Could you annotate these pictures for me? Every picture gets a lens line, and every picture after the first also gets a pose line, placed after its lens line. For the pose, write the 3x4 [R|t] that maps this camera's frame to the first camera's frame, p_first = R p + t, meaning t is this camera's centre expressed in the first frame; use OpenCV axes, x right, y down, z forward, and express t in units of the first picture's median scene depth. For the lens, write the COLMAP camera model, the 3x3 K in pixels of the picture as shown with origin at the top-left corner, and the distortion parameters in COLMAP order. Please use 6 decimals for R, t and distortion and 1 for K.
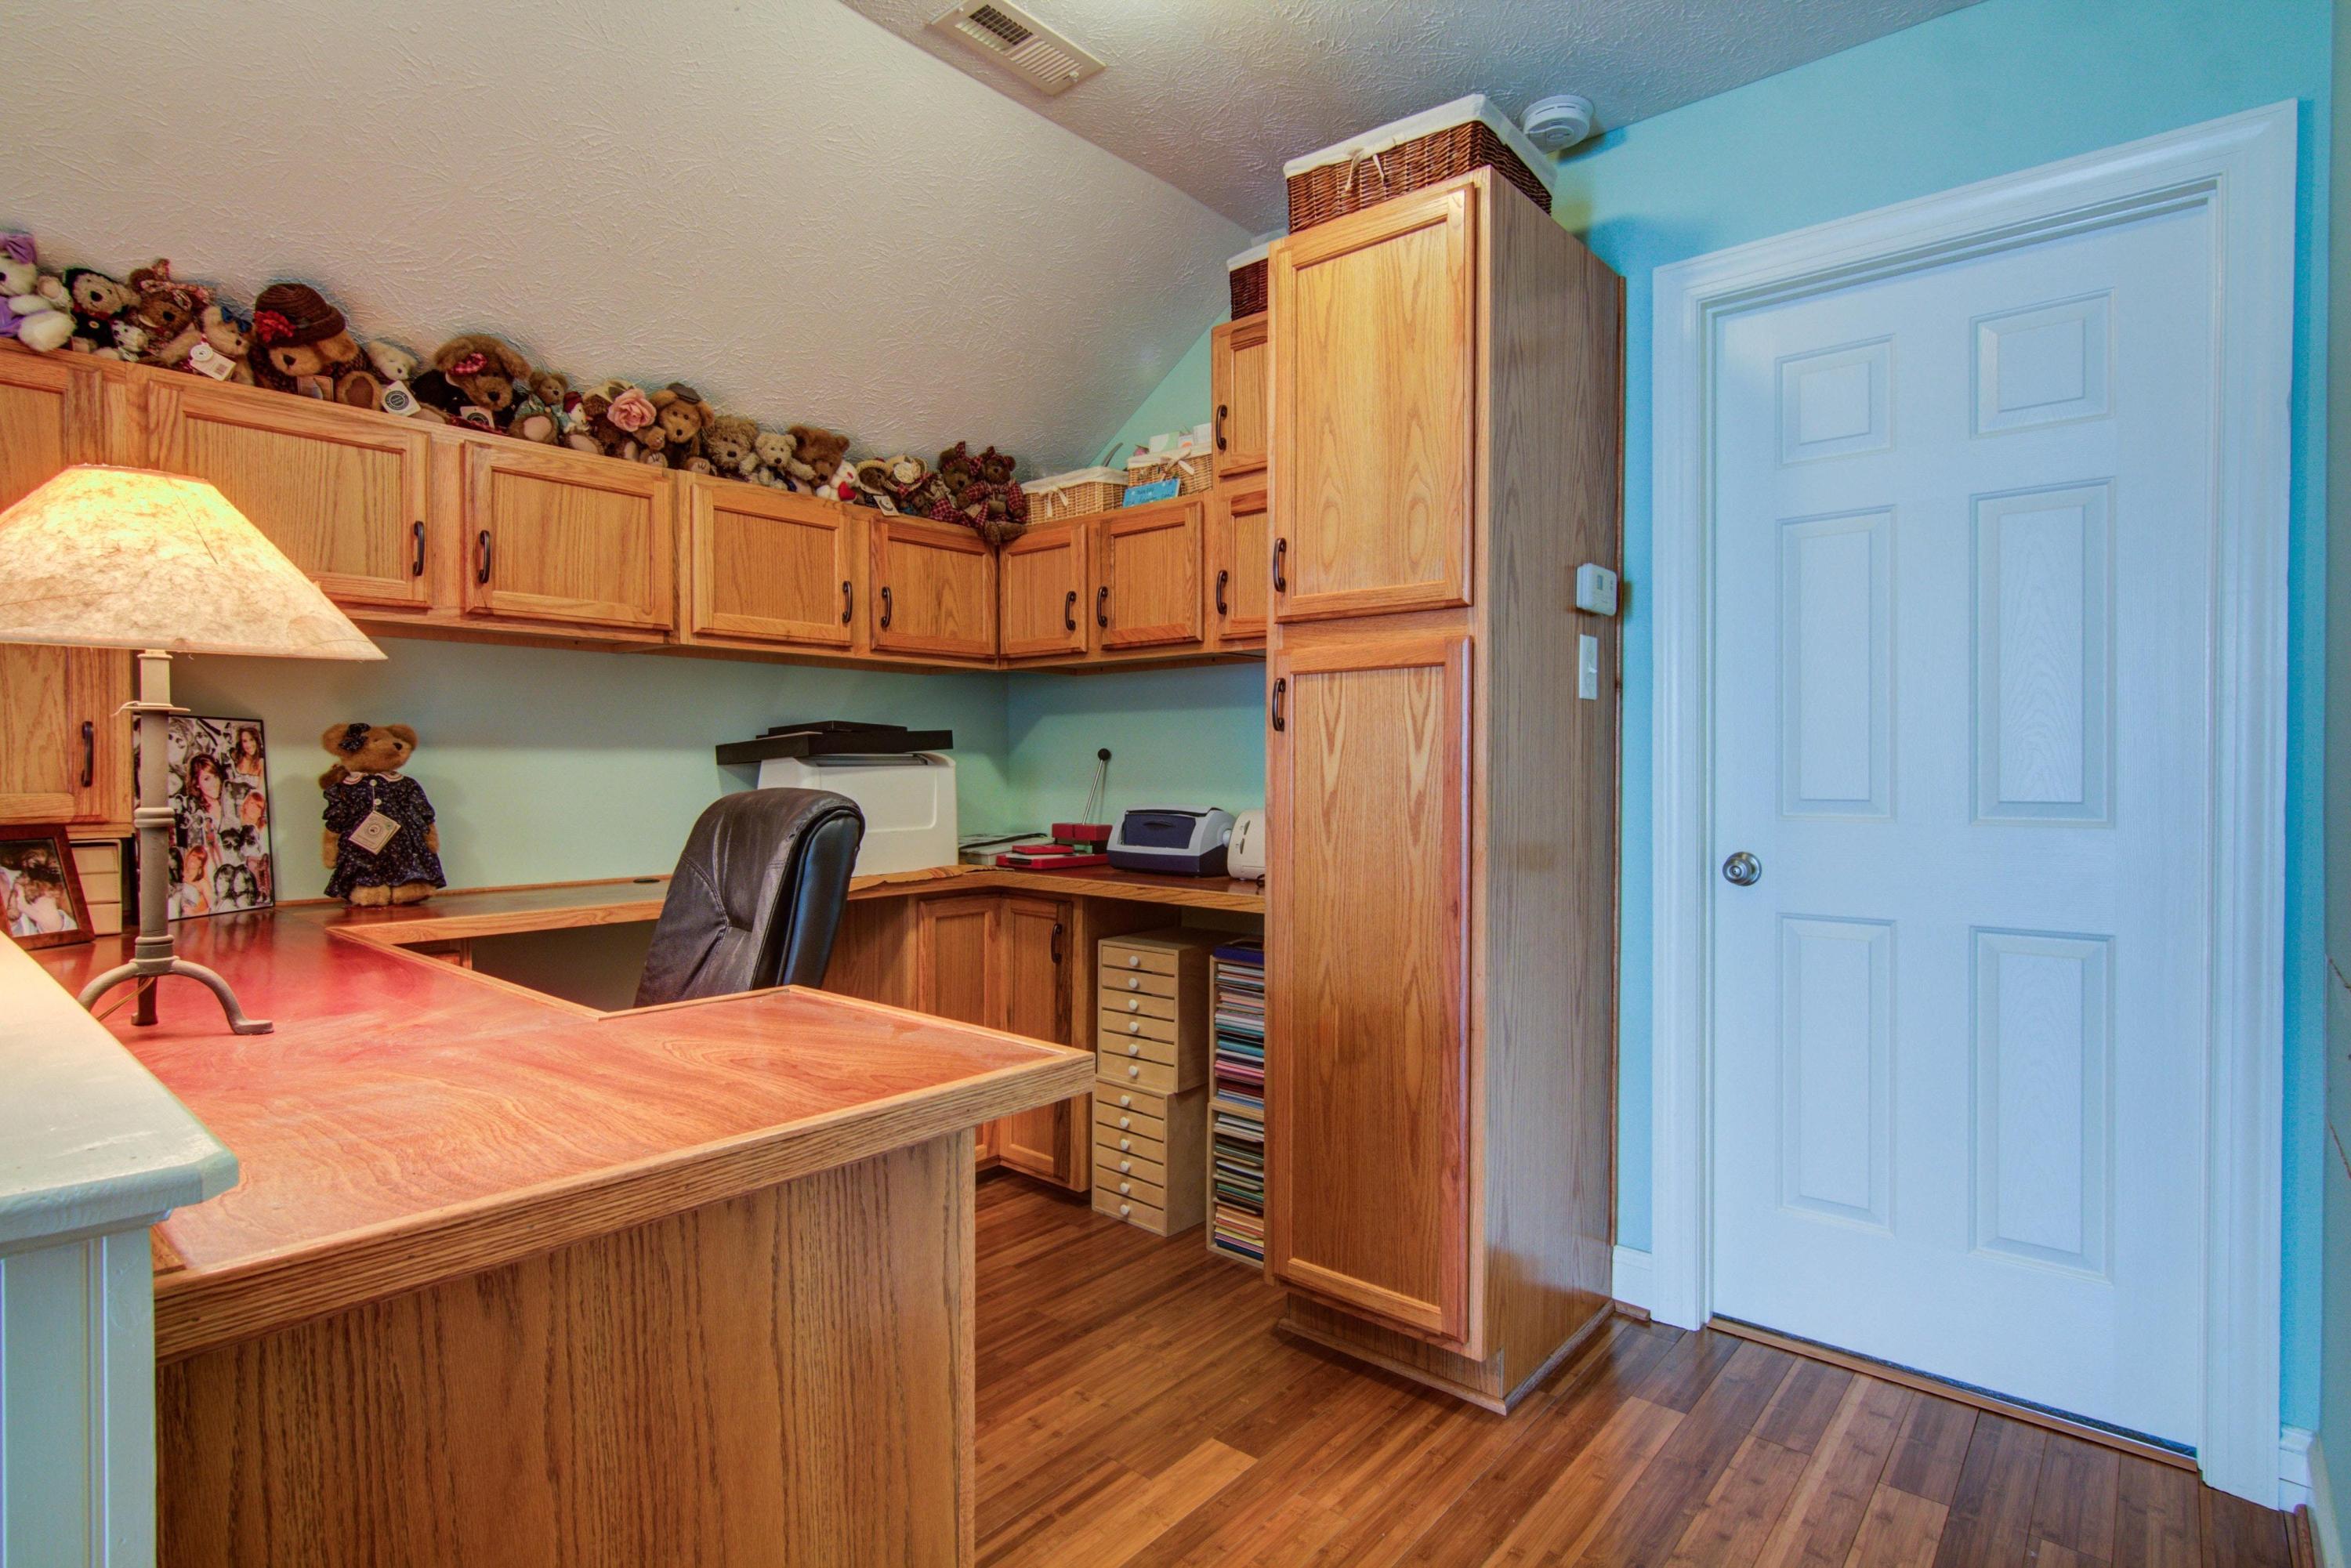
lens RADIAL K [[1153.9, 0, 1179.2], [0, 1153.9, 779.1], [0, 0, 1]] dist [0.000235, 0.000563]
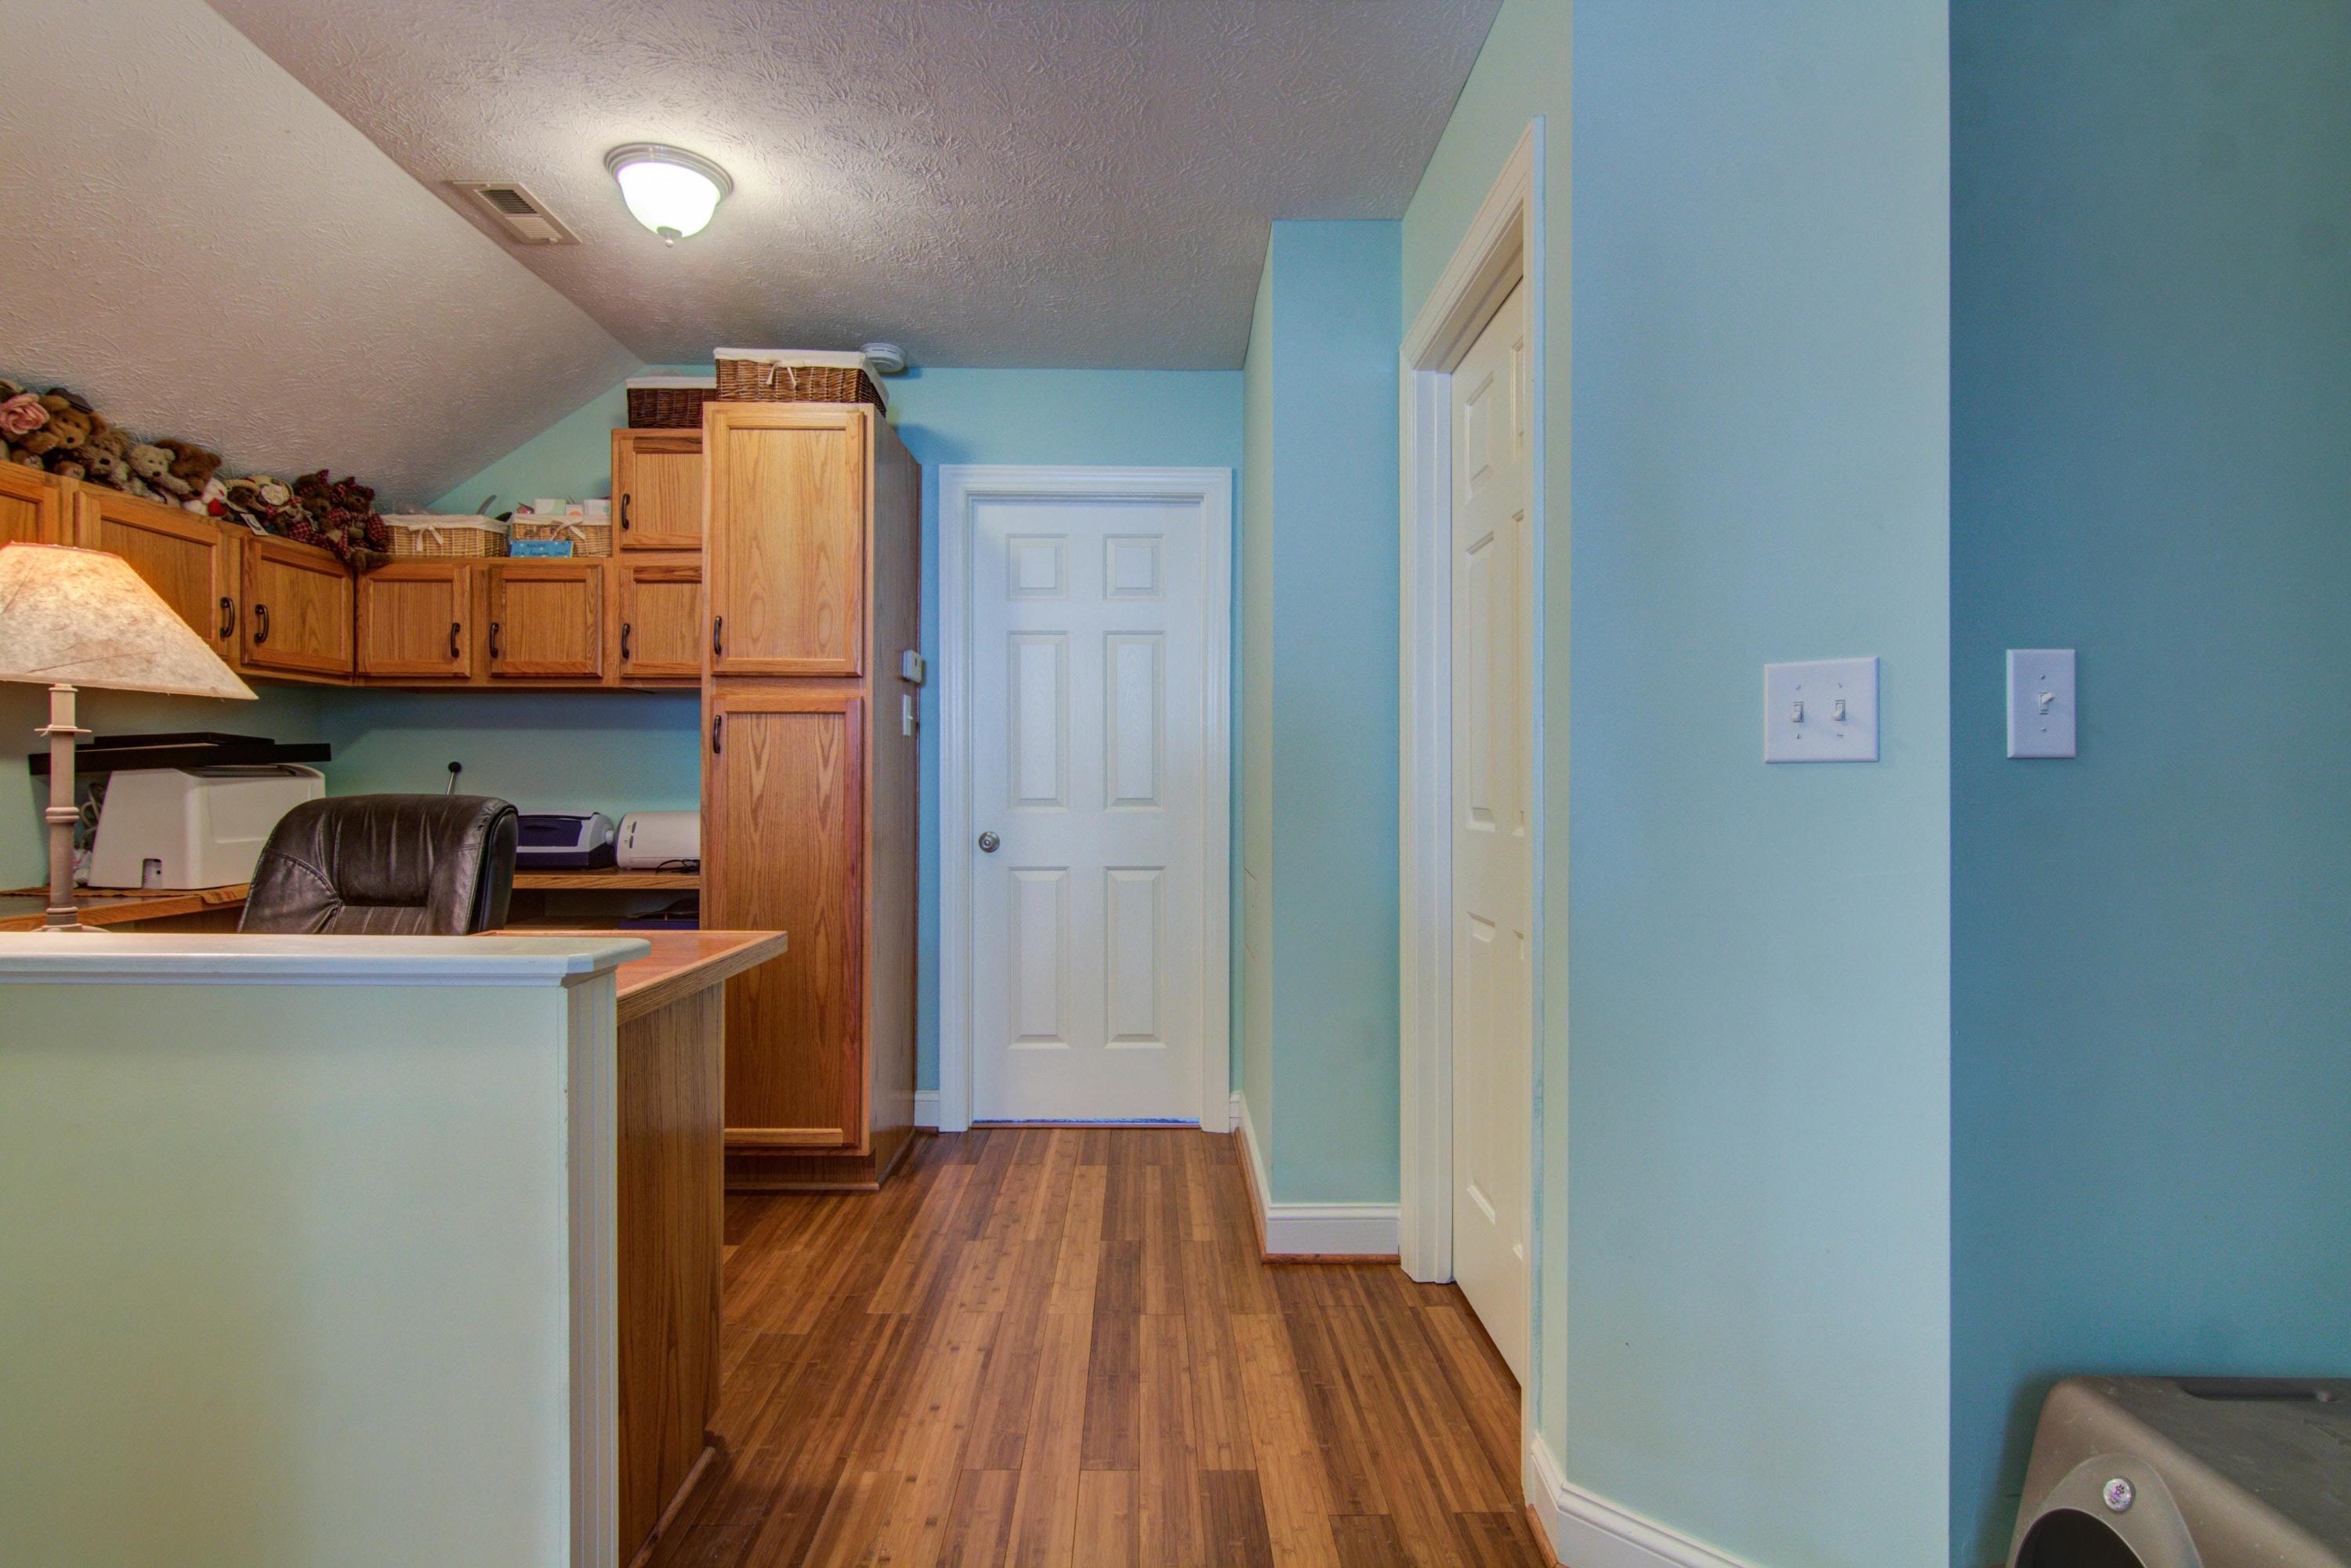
lens RADIAL K [[1153.9, 0, 1179.2], [0, 1153.9, 779.1], [0, 0, 1]] dist [0.000235, 0.000563]
pose [[0.740640, 0.002903, 0.671895, -0.398355], [0.005081, 0.999938, -0.009921, 0.005995], [-0.671882, 0.010762, 0.740580, -0.378029]]
